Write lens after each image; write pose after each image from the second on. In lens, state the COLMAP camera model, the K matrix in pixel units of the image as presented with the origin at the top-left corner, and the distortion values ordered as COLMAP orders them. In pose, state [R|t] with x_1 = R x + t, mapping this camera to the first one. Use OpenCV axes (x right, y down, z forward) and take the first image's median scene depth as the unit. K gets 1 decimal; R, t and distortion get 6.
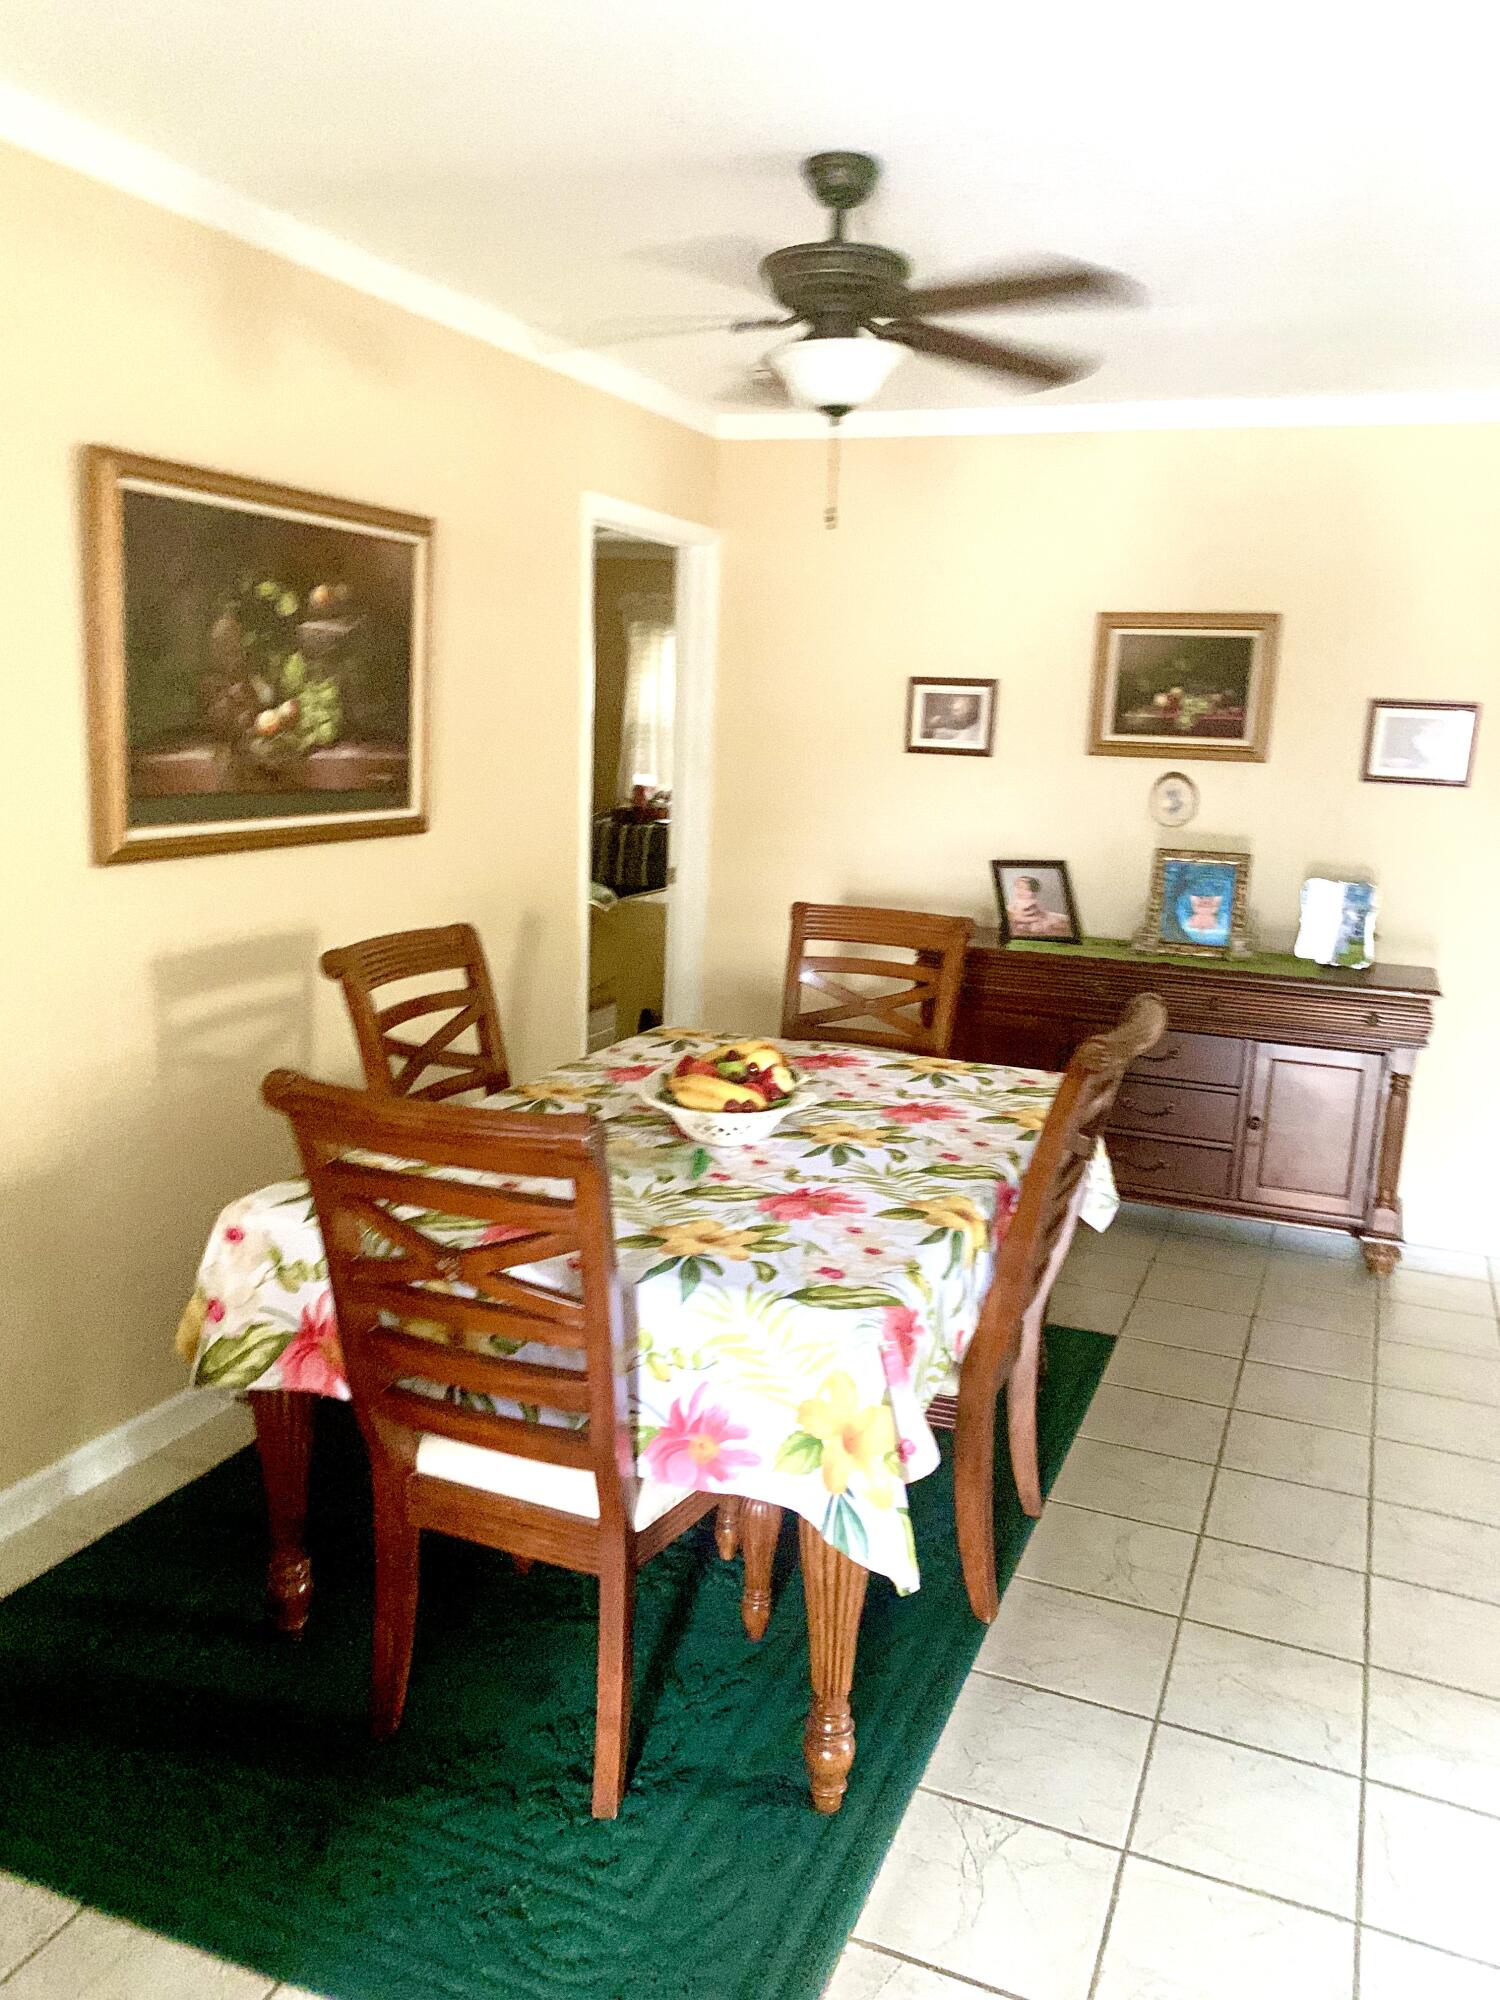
lens RADIAL K [[1501.1, 0, 754.4], [0, 1501.1, 1028.5], [0, 0, 1]] dist [0.065535, -0.242726]
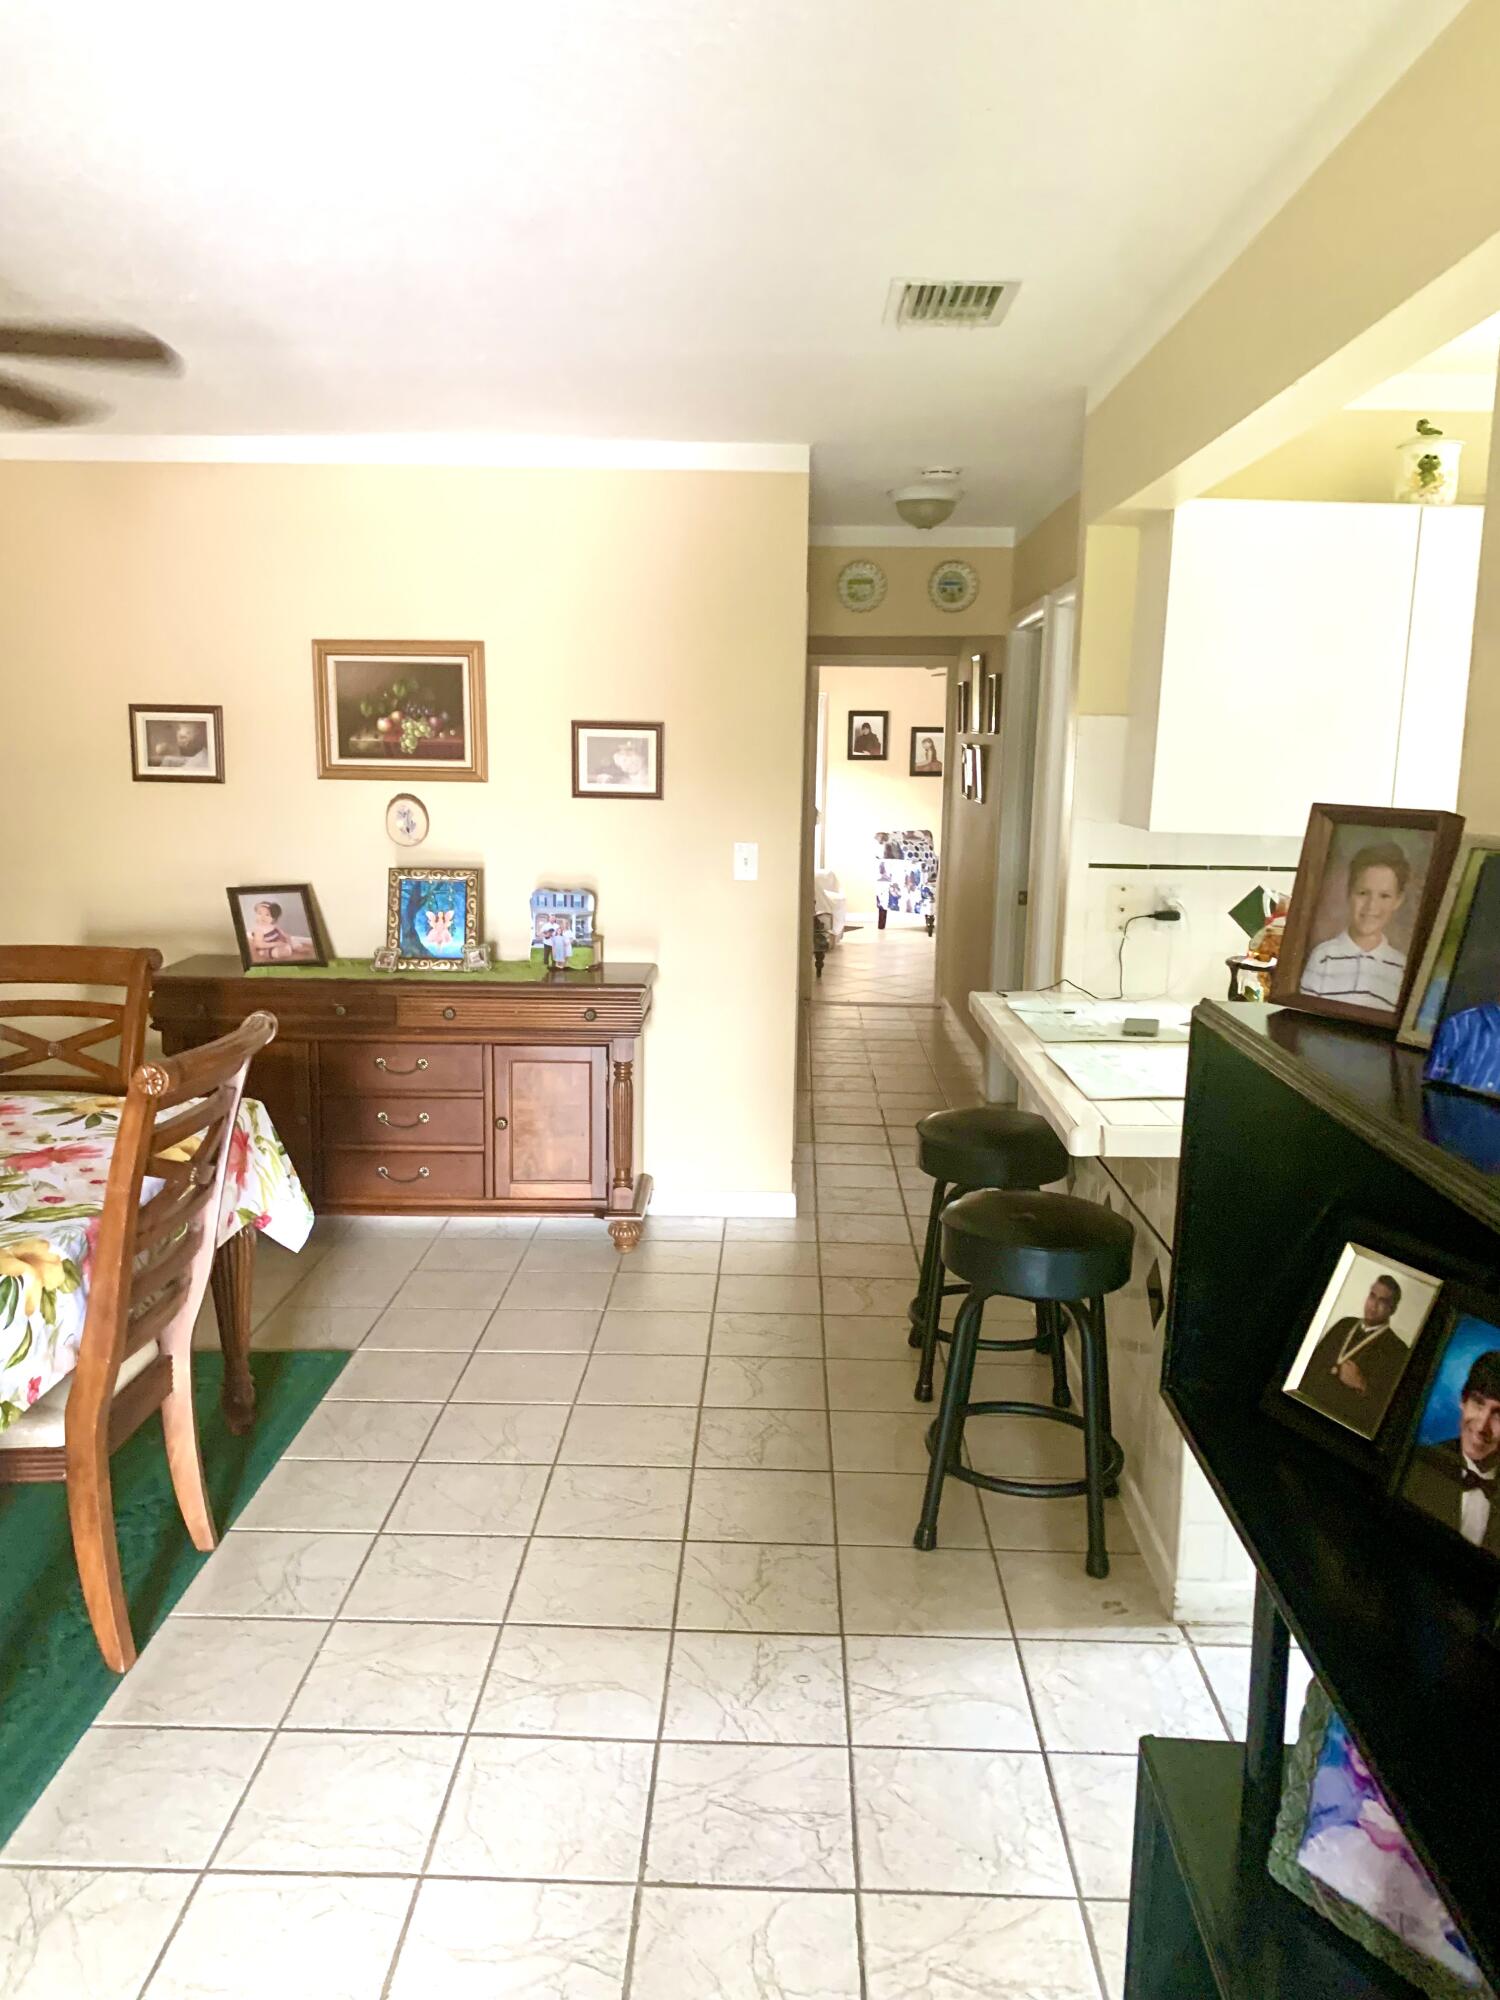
lens RADIAL K [[1500.2, 0, 750.0], [0, 1500.2, 1000.0], [0, 0, 1]] dist [0.086771, -0.152127]
pose [[0.928720, -0.085516, 0.360785, 0.118277], [0.096846, 0.995209, -0.013405, 0.008036], [-0.357910, 0.047390, 0.932553, -0.045386]]
